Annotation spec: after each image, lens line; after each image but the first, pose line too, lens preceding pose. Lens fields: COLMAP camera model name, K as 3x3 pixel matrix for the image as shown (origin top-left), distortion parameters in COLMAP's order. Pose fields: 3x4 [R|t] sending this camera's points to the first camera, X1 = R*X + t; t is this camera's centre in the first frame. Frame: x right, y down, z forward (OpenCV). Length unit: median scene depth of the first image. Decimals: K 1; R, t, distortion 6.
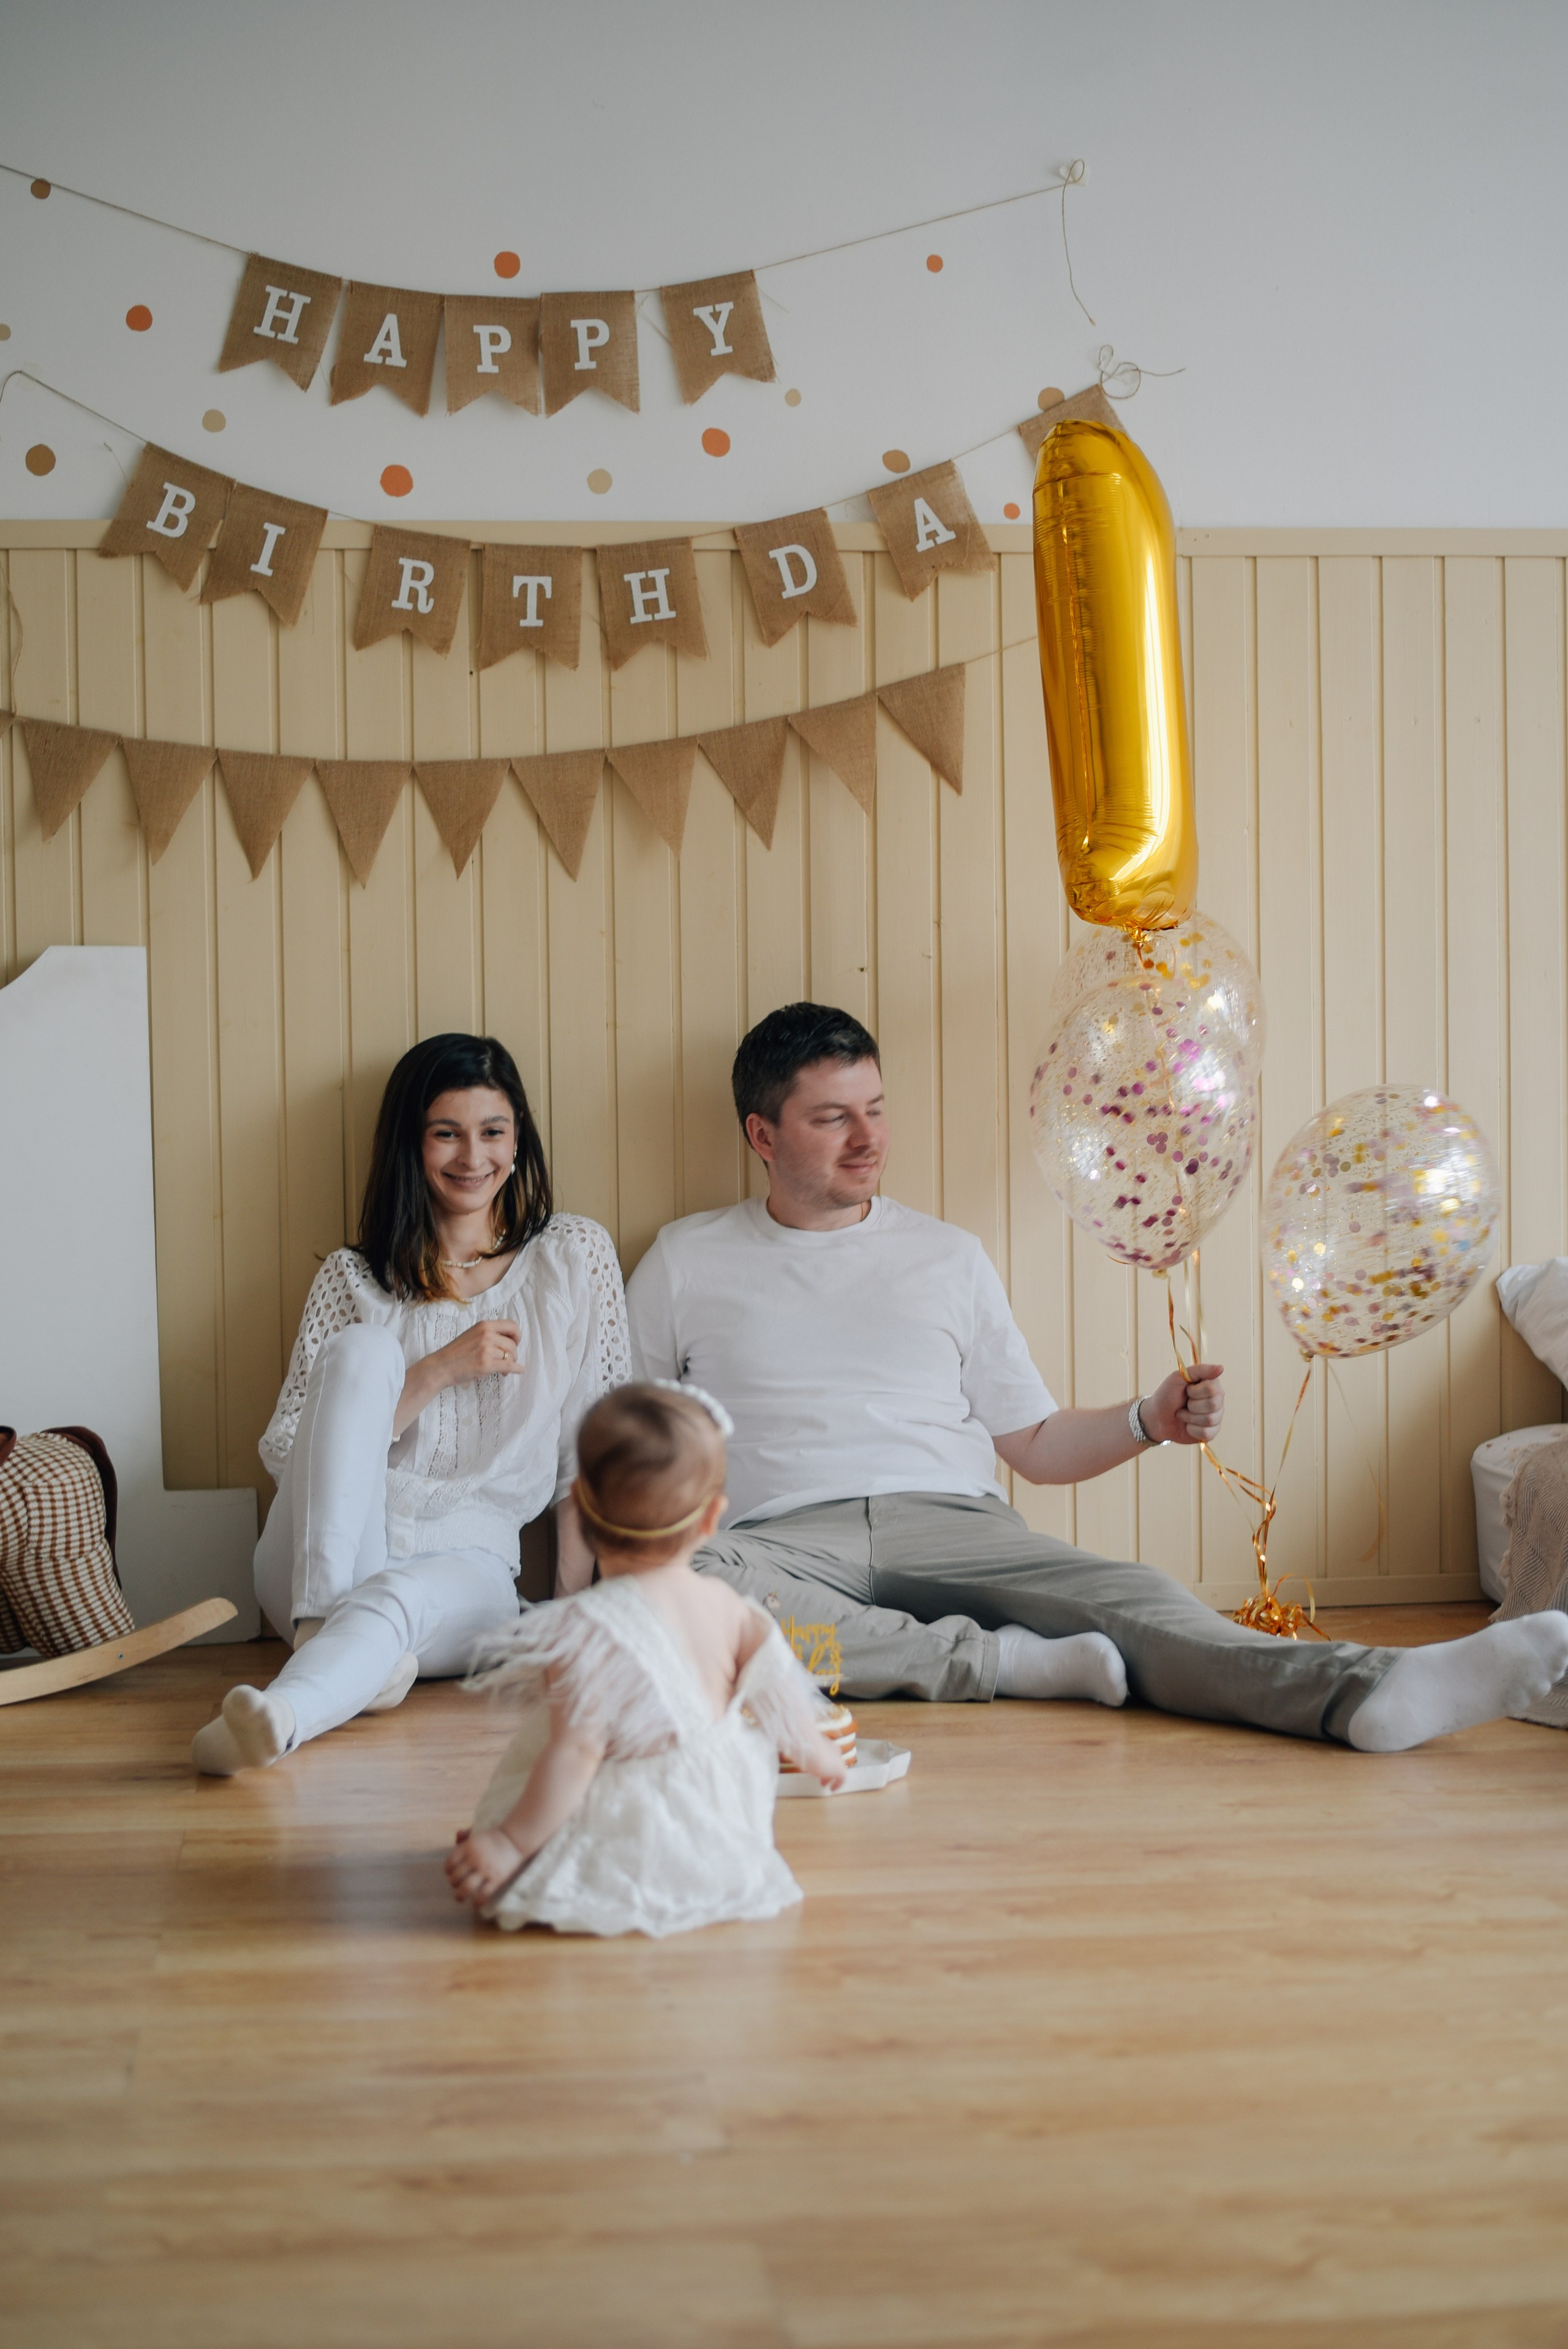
lens RADIAL K [[3458.1, 0, 771.7], [0, 3458.1, 1183.3], [0, 0, 1]] dist [-0.089587, 0.000000]
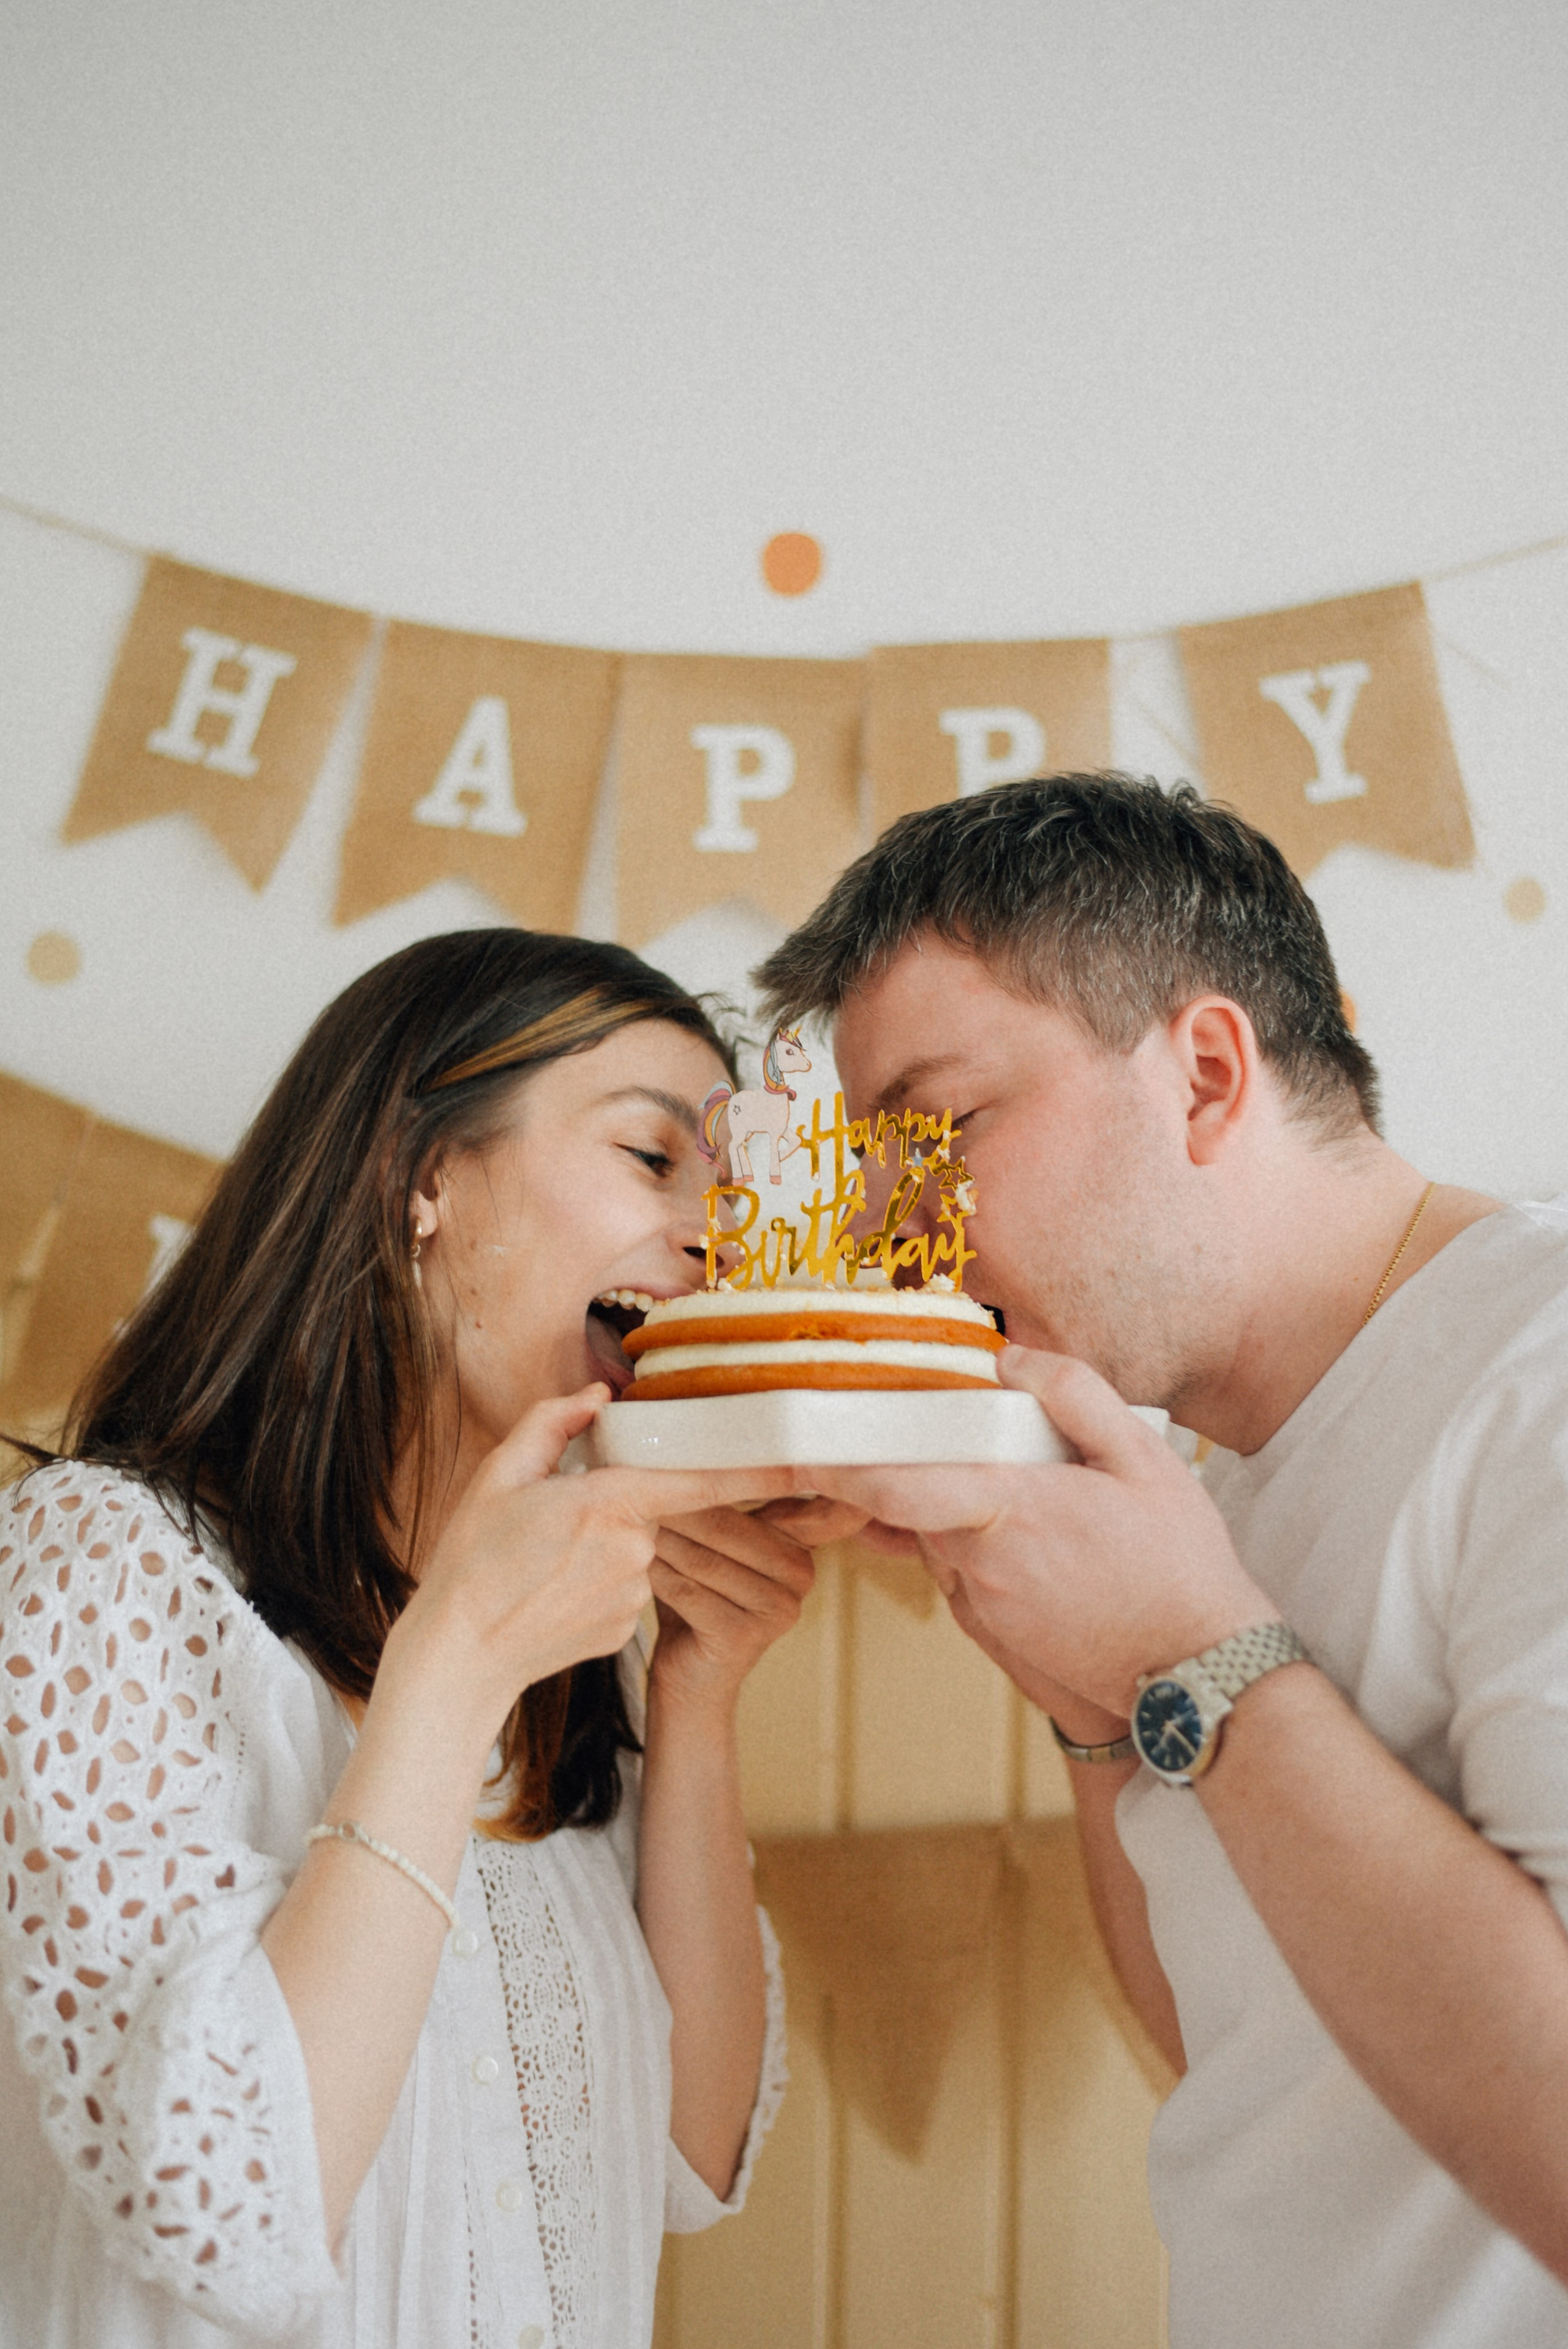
lens RADIAL K [[3458.1, 0, 772.1], [0, 3458.1, 1165.8], [0, 0, 1]] dist [-0.089587, 0.000000]
pose [[0.984116, 0.016497, -0.176759, -0.007851], [-0.033177, 0.995222, -0.091829, -0.163833], [0.174399, 0.096235, 0.979961, 0.620027]]
